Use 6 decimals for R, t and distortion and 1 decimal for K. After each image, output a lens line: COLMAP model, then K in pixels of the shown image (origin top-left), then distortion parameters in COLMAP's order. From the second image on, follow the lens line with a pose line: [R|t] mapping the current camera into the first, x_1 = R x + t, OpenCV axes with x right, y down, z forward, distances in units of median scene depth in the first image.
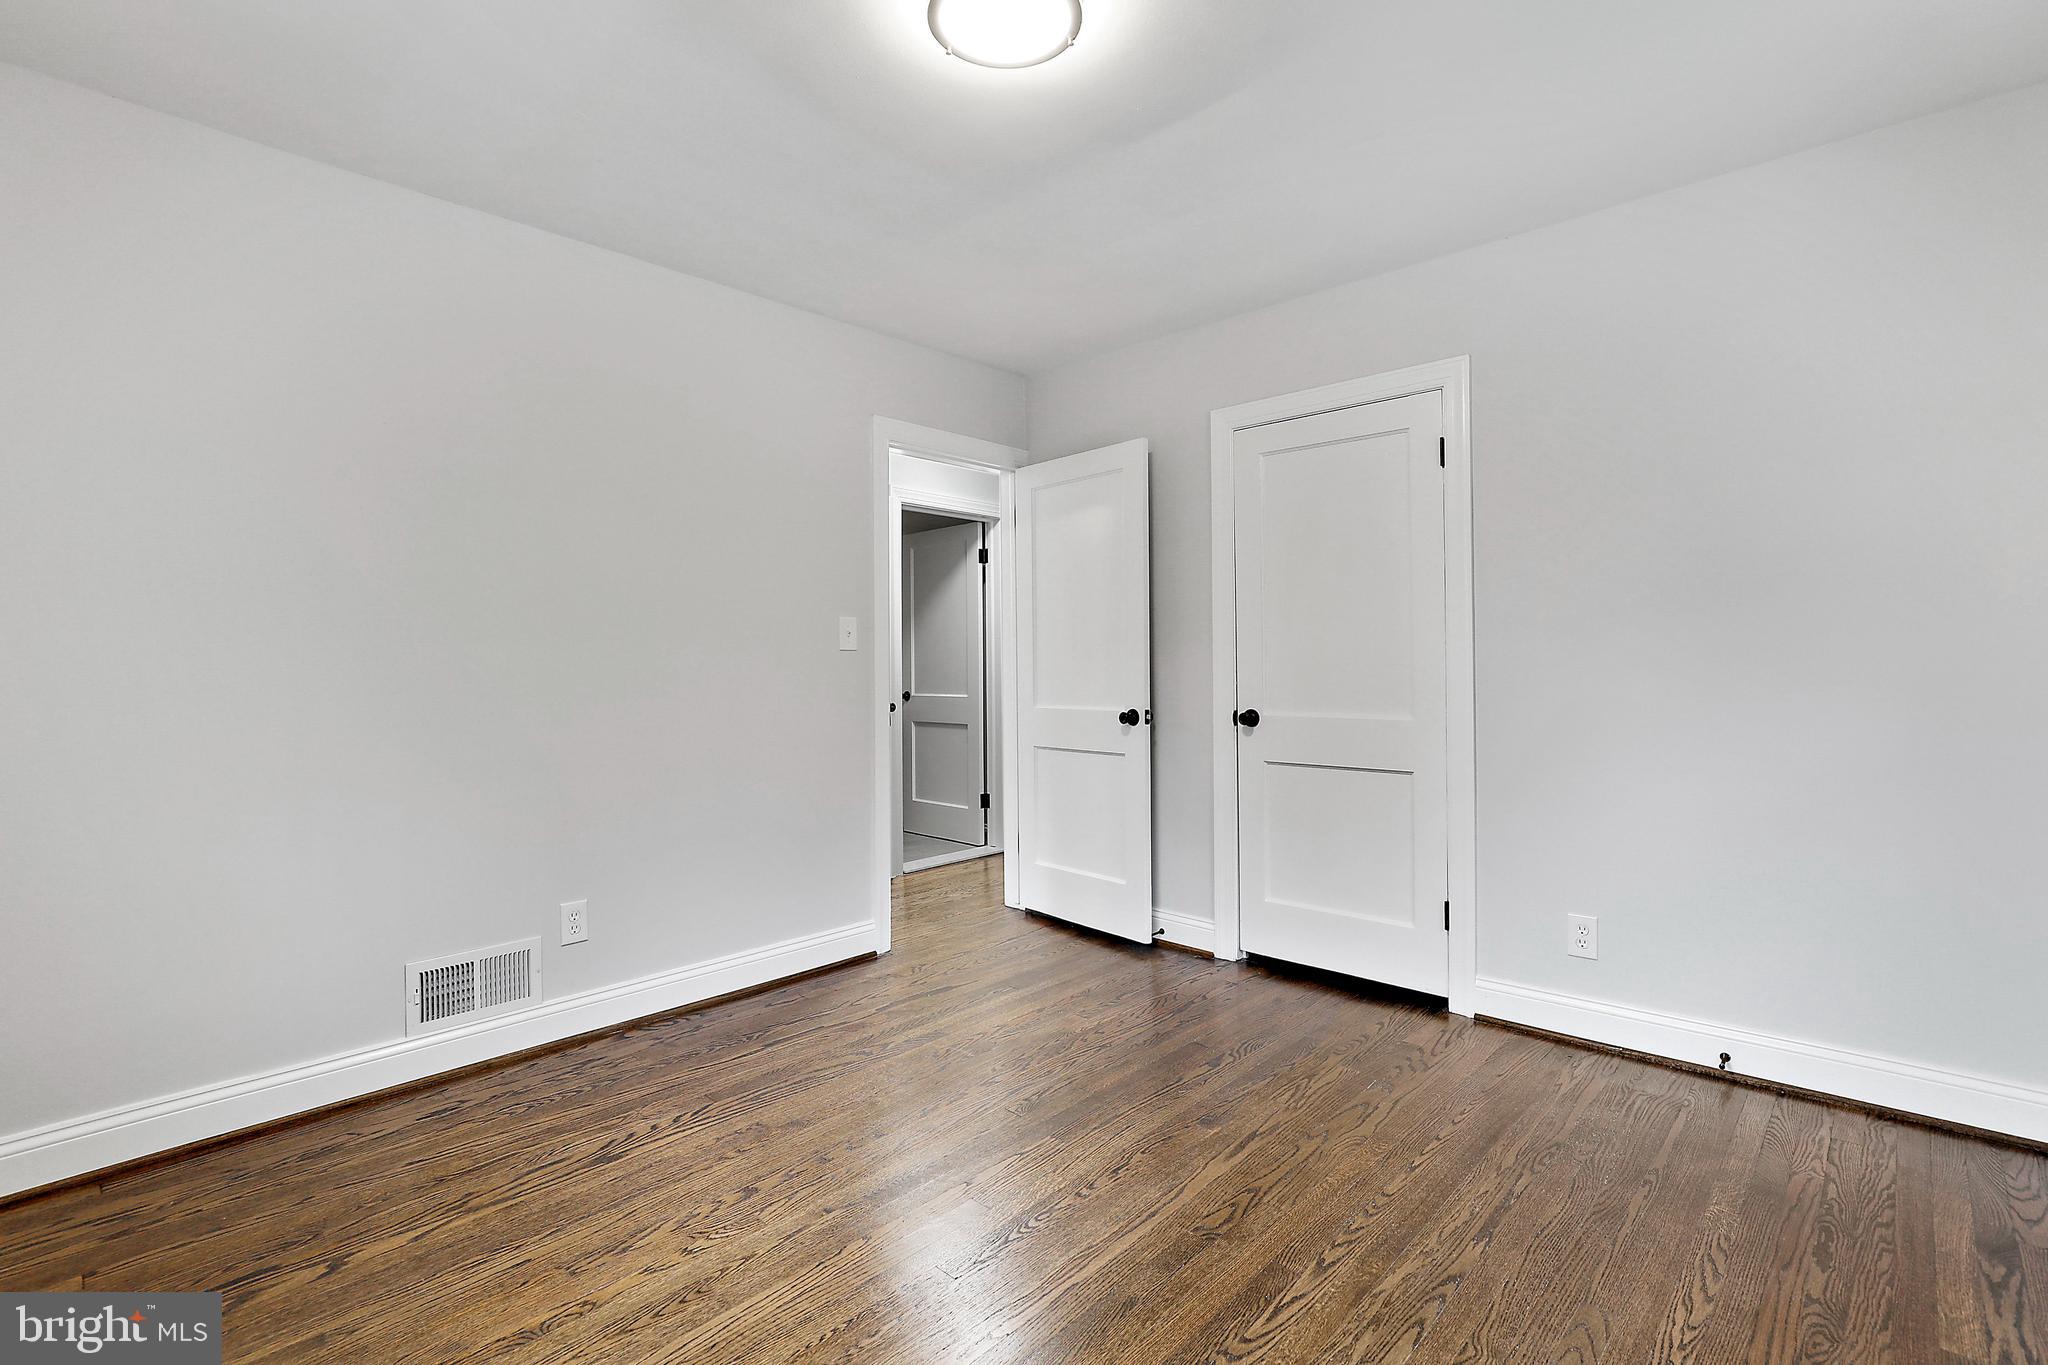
lens RADIAL K [[923.9, 0, 1028.2], [0, 923.9, 678.5], [0, 0, 1]] dist [-0.014501, 0.001101]
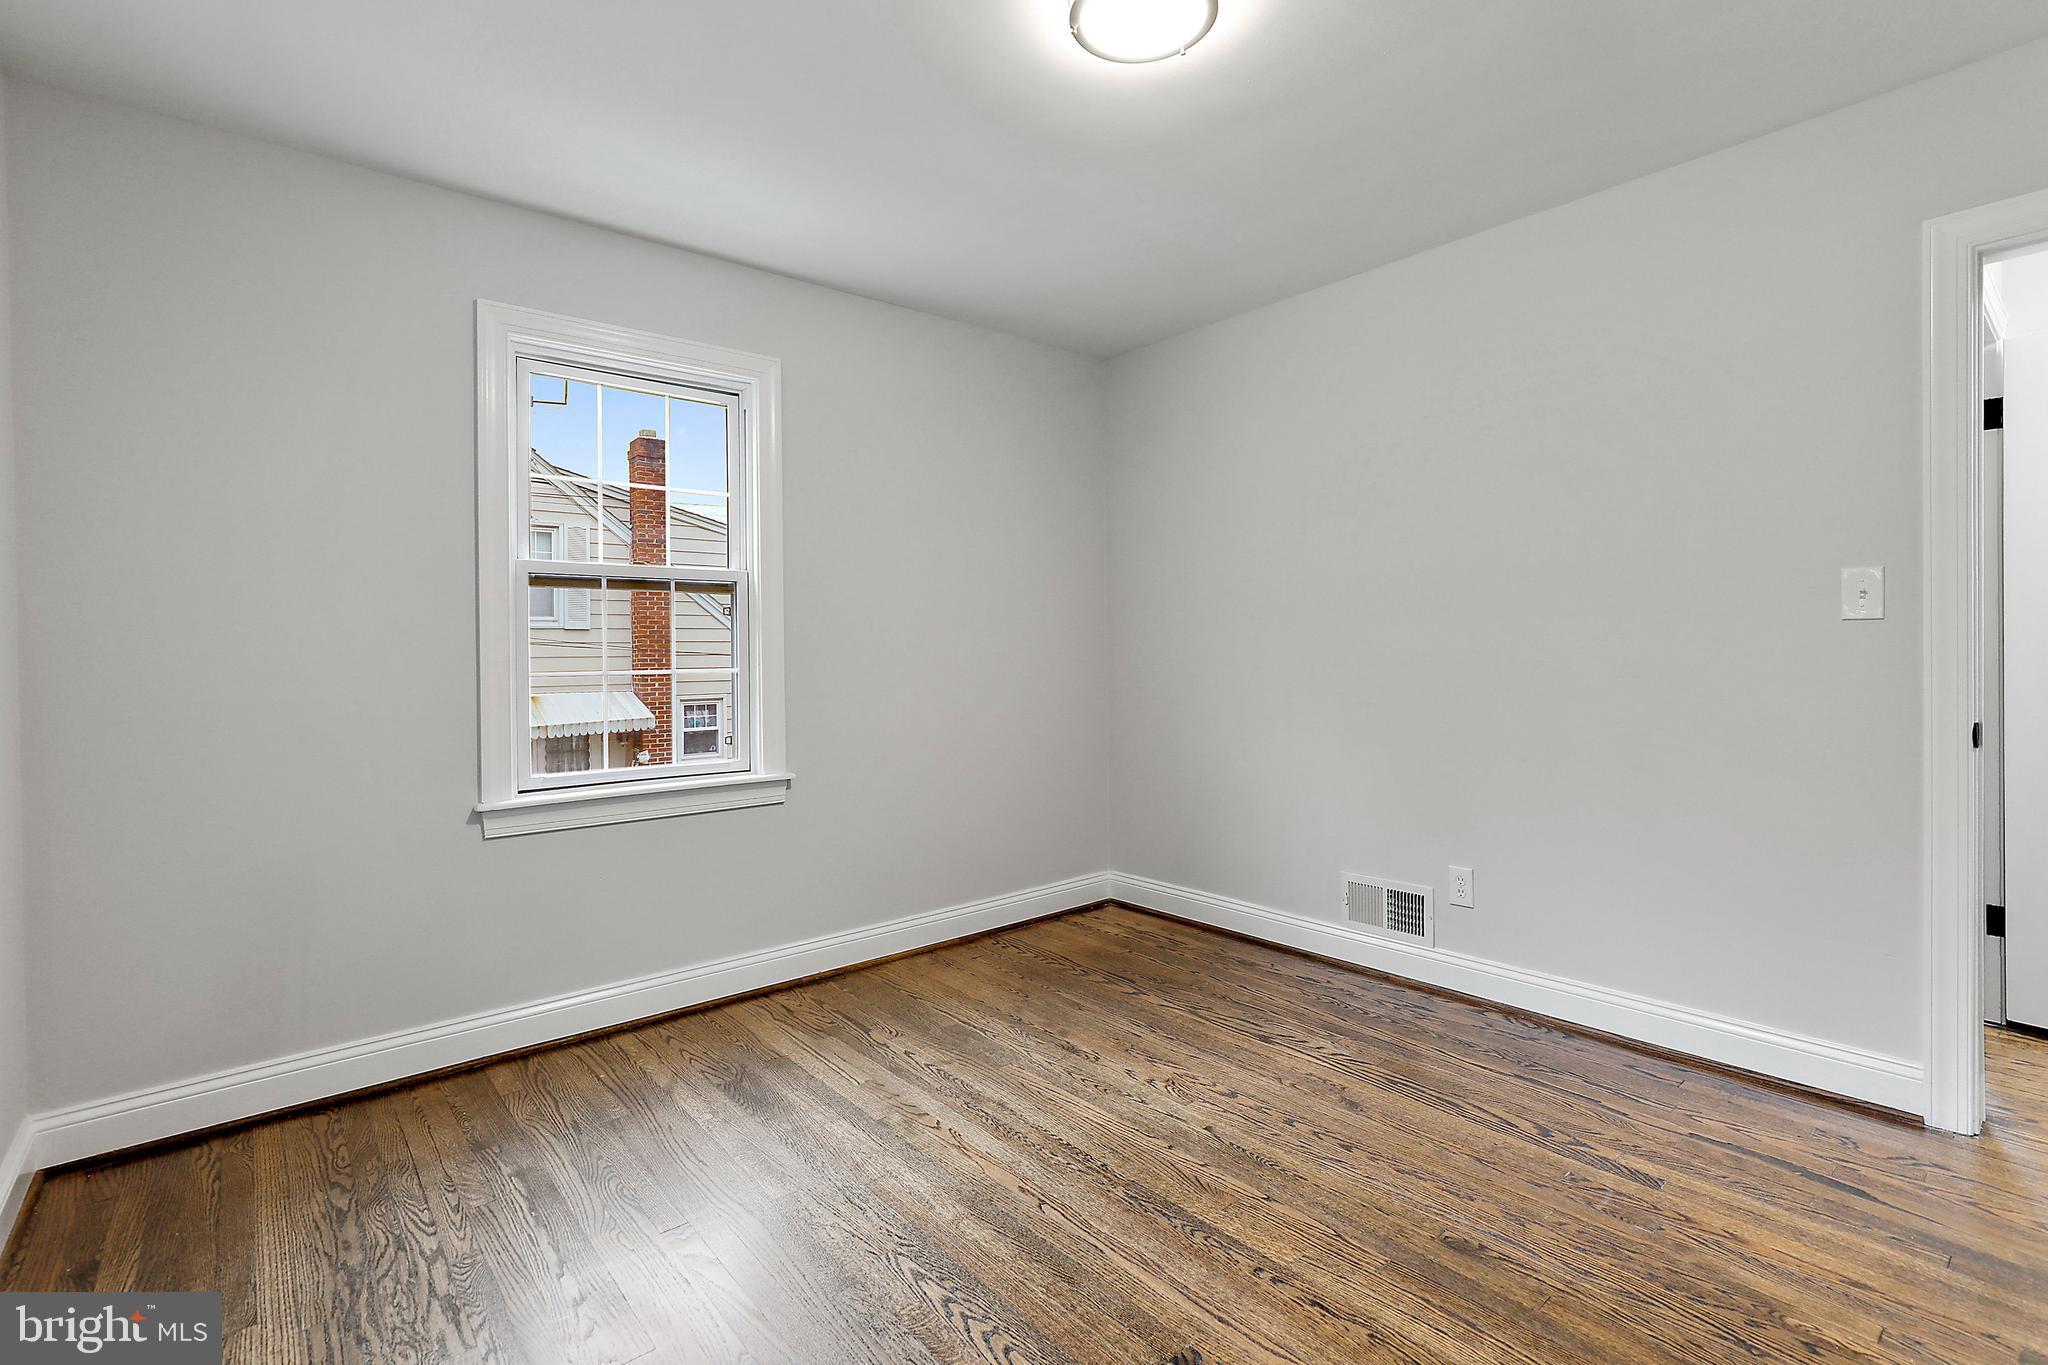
lens RADIAL K [[974.2, 0, 1024.0], [0, 974.2, 682.5], [0, 0, 1]] dist [0.000619, -0.000143]
pose [[-0.124005, 0.039196, -0.991507, 0.760243], [-0.004369, 0.999188, 0.040047, -0.016465], [0.992272, 0.009298, -0.123733, 0.707626]]
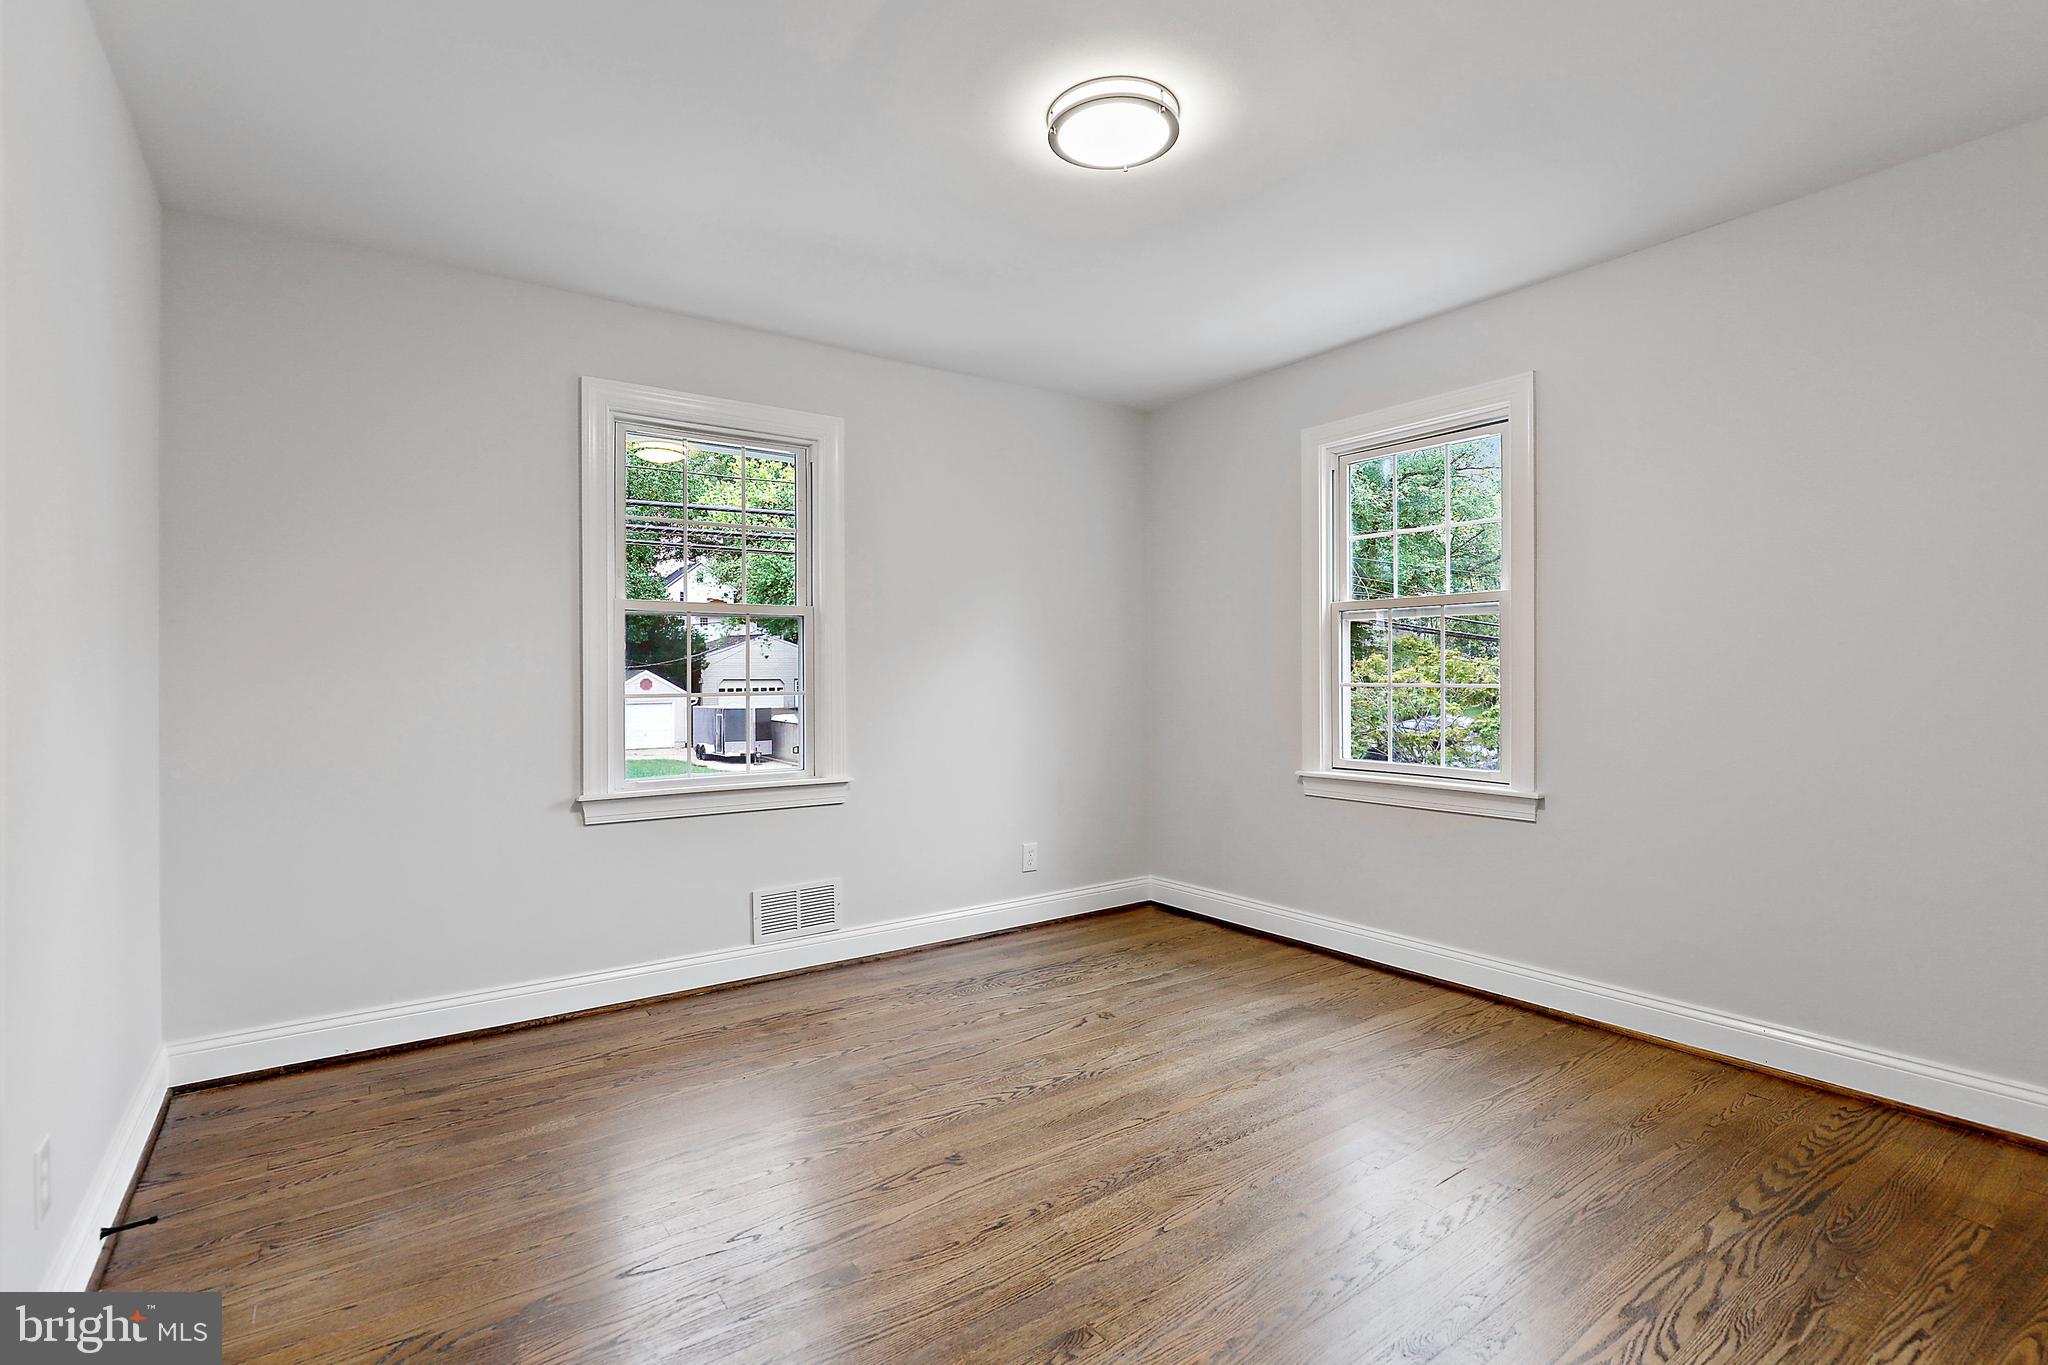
lens RADIAL K [[923.9, 0, 1028.2], [0, 923.9, 678.5], [0, 0, 1]] dist [-0.014501, 0.001101]
pose [[-0.979778, 0.012710, 0.199682, -0.102032], [0.016901, 0.999671, 0.019295, -0.023478], [-0.199371, 0.022279, -0.979671, 1.560217]]
